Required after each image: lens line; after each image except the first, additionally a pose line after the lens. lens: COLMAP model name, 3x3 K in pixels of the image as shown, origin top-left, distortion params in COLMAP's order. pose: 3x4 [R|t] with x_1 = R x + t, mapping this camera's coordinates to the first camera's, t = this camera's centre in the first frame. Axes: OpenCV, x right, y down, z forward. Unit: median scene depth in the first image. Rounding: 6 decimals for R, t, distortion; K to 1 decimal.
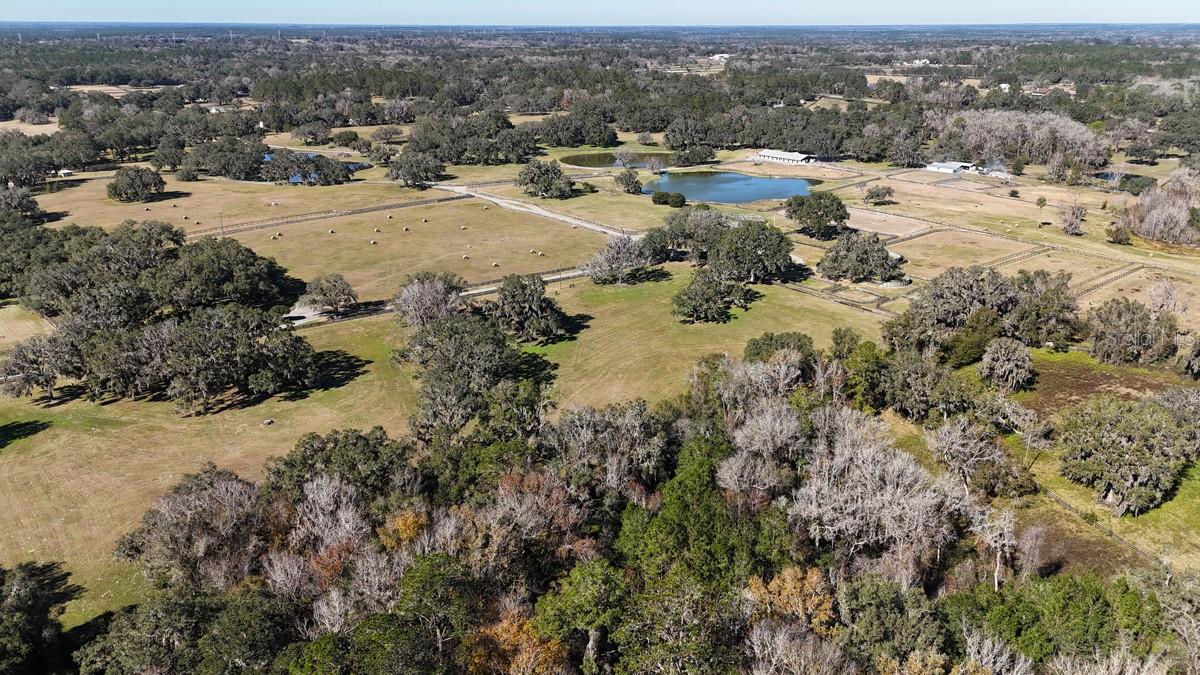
lens RADIAL K [[876.9, 0, 598.7], [0, 876.9, 334.7], [0, 0, 1]] dist [0.069790, -0.055479]
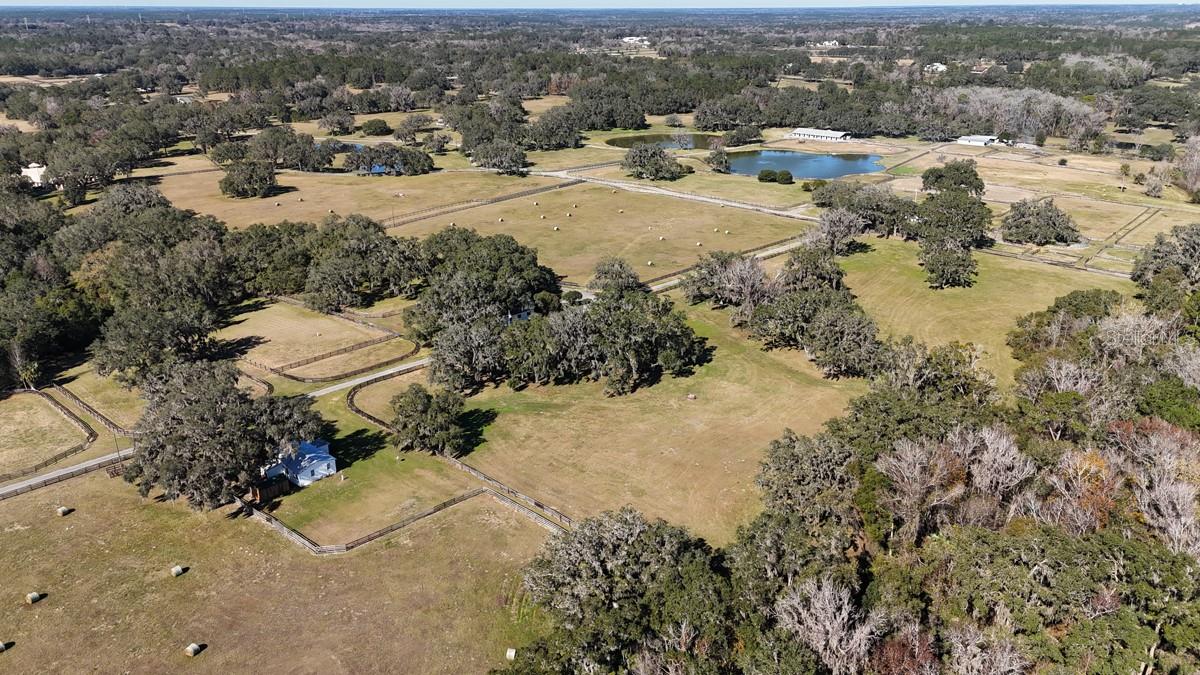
lens RADIAL K [[876.9, 0, 600.8], [0, 876.9, 339.9], [0, 0, 1]] dist [0.069790, -0.055479]
pose [[0.989007, -0.055764, 0.136951, -0.207650], [0.052742, 0.998280, 0.025601, -0.000065], [-0.138143, -0.018096, 0.990247, -0.001909]]
